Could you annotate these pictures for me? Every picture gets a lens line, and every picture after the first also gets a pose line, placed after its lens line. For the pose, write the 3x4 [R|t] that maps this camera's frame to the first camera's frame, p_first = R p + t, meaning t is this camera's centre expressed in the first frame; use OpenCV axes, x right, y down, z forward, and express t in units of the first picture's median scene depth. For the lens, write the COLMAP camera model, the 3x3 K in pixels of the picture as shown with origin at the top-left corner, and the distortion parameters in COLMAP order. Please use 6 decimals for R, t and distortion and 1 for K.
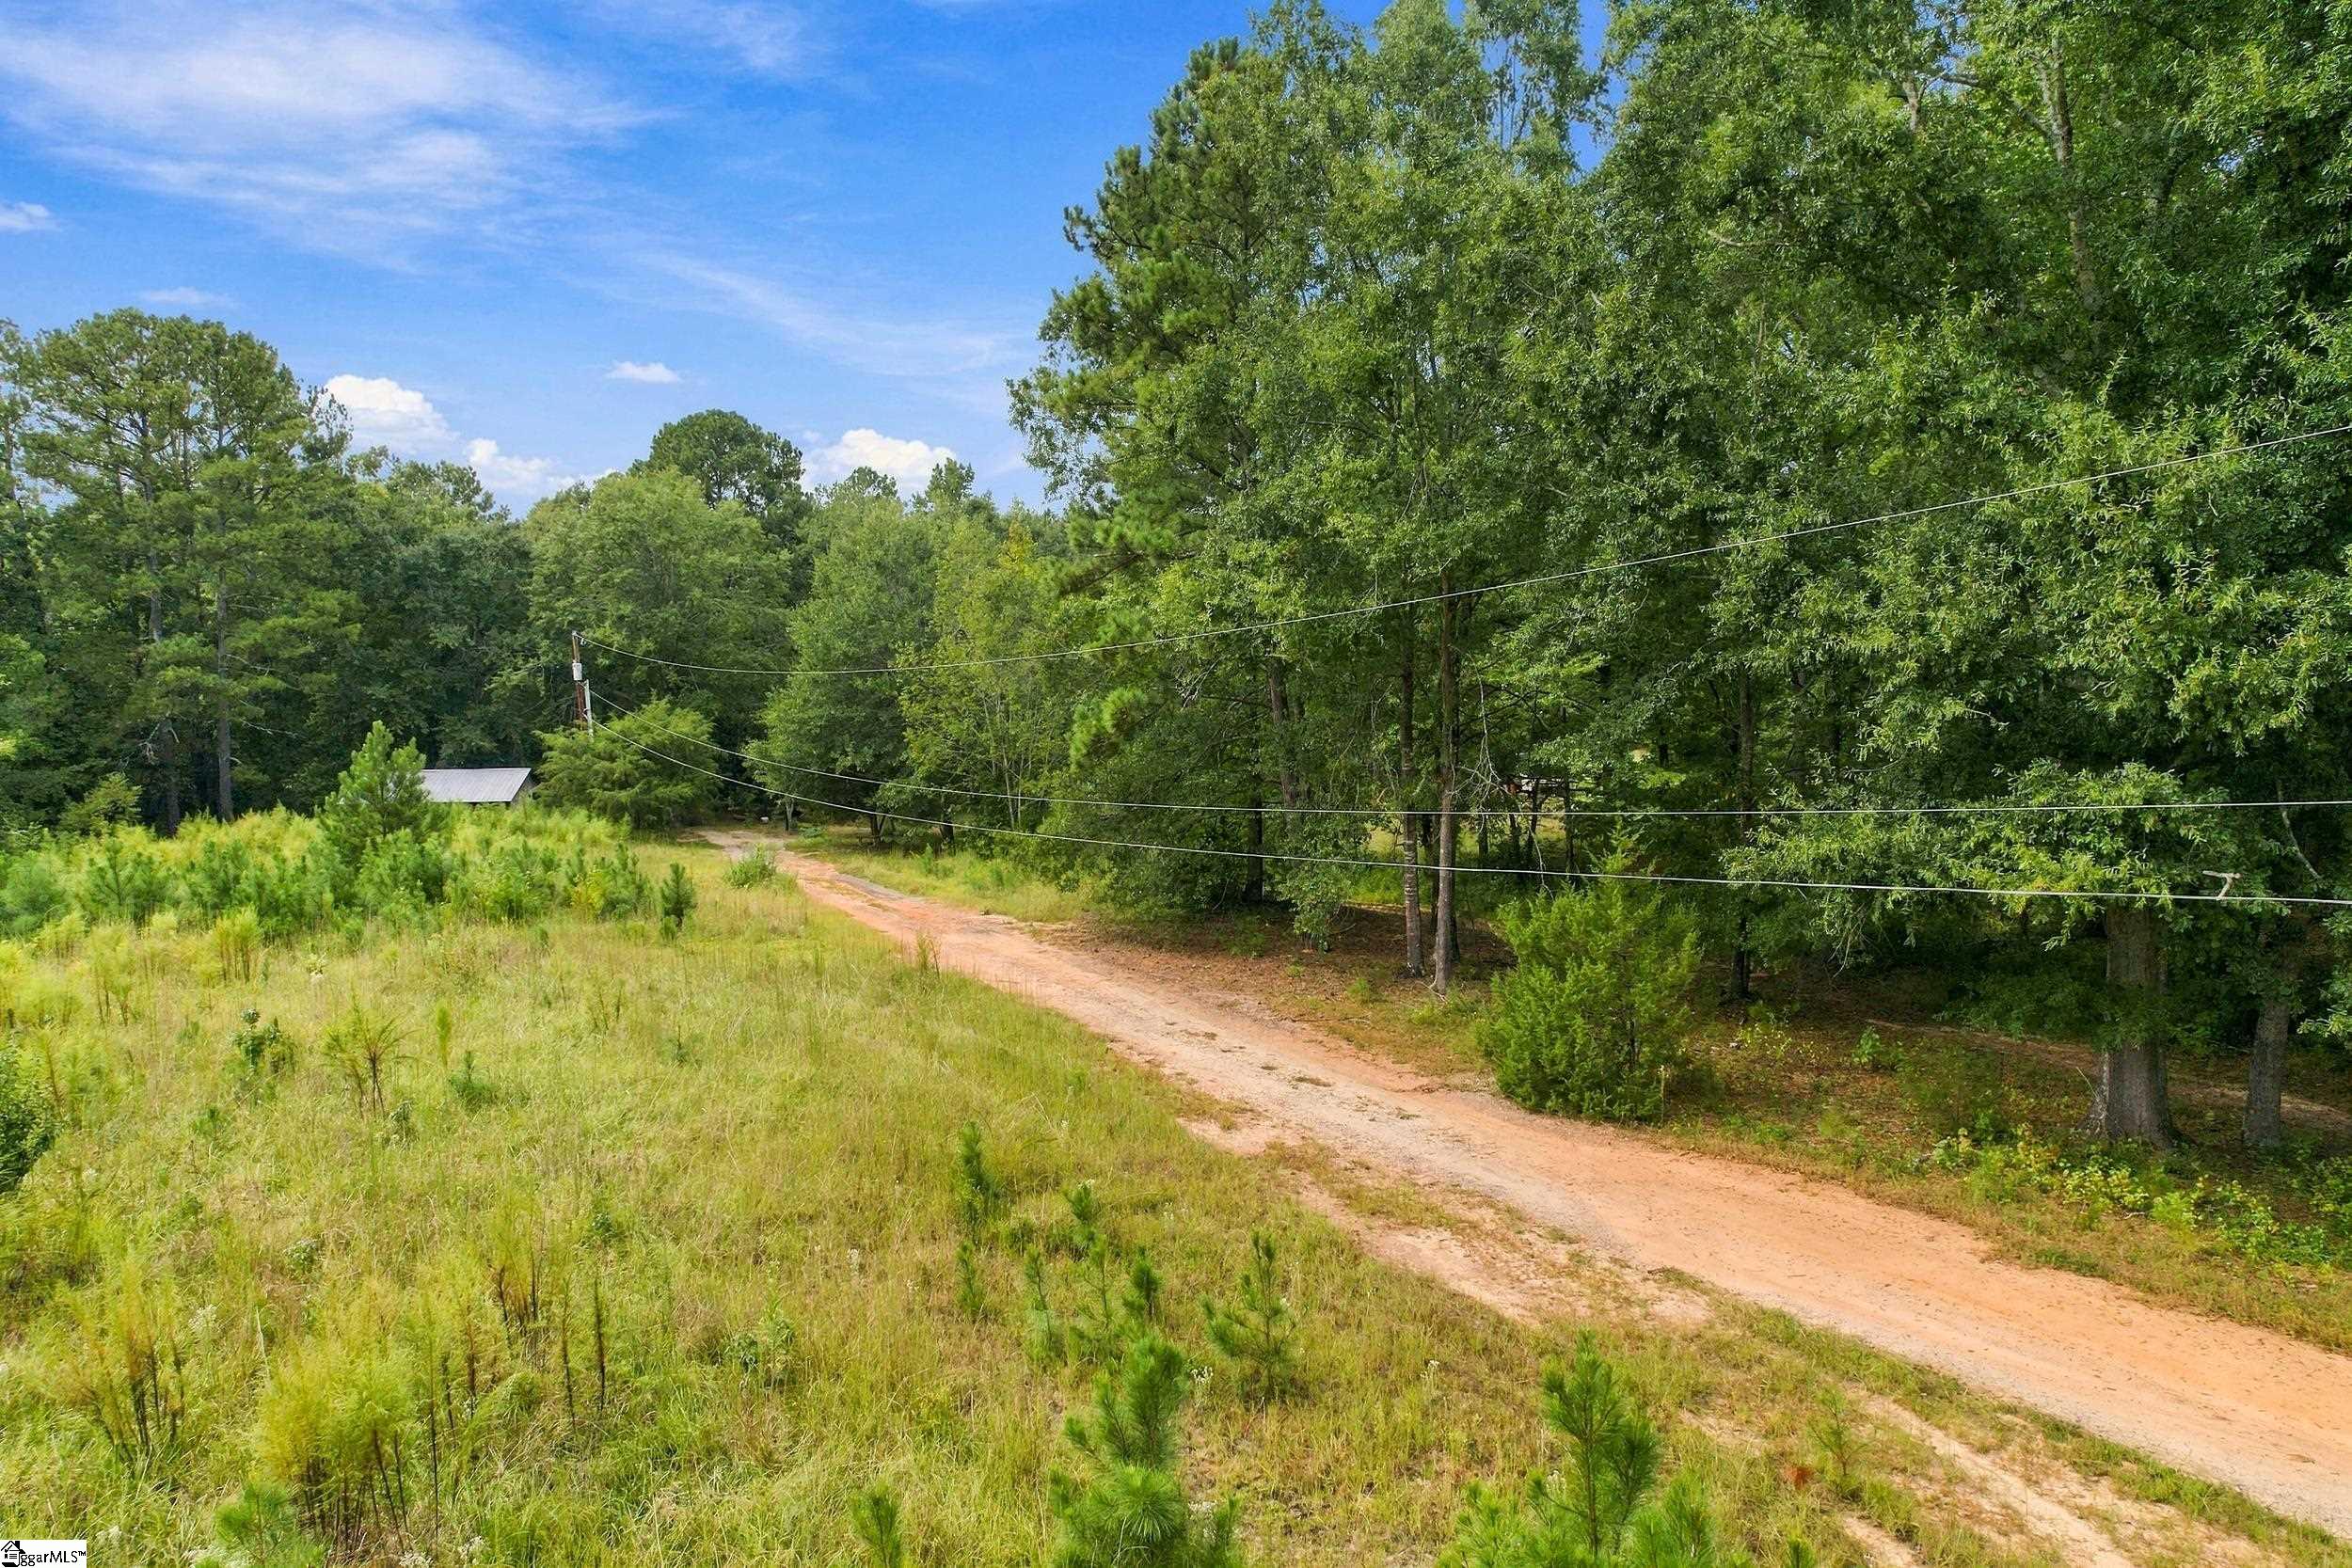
lens RADIAL K [[1551.2, 0, 1176.0], [0, 1551.2, 784.0], [0, 0, 1]] dist [-0.083921, 0.071599]
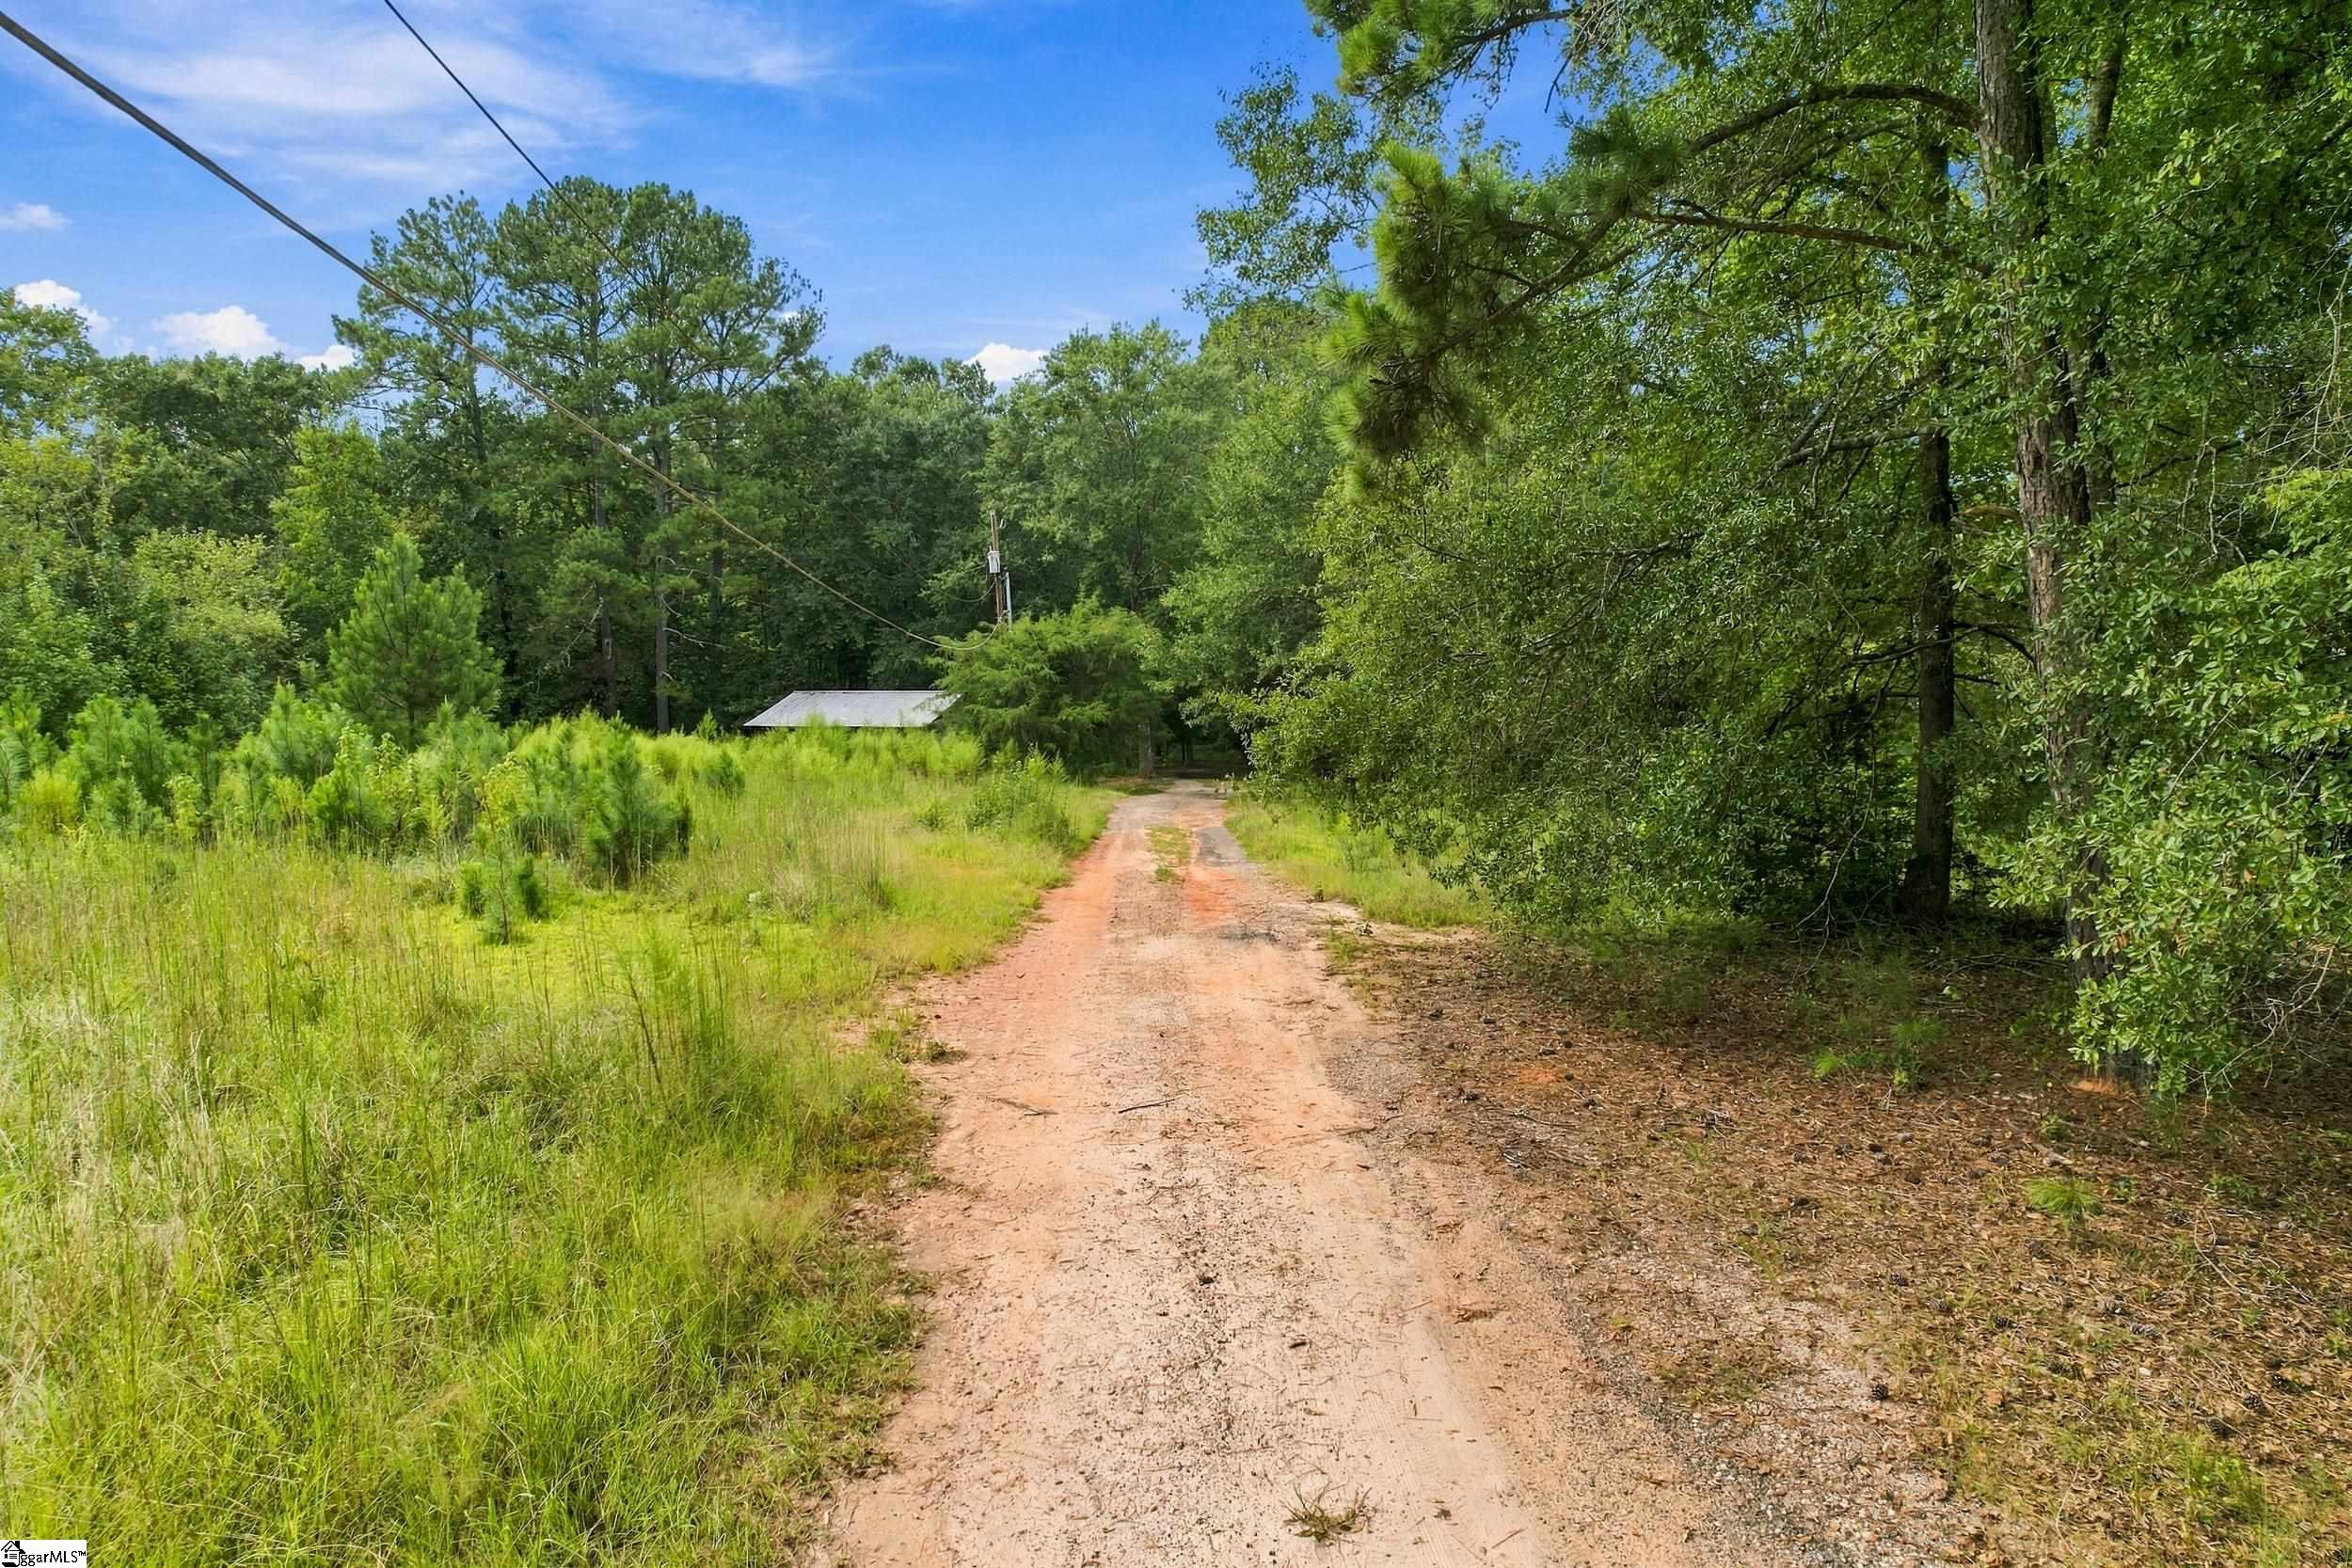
lens RADIAL K [[1551.2, 0, 1176.0], [0, 1551.2, 784.0], [0, 0, 1]] dist [-0.083921, 0.071599]
pose [[0.911418, 0.031572, -0.410268, 0.021158], [-0.027381, 0.999496, 0.016089, 0.025511], [0.410569, -0.003430, 0.911823, 0.335903]]
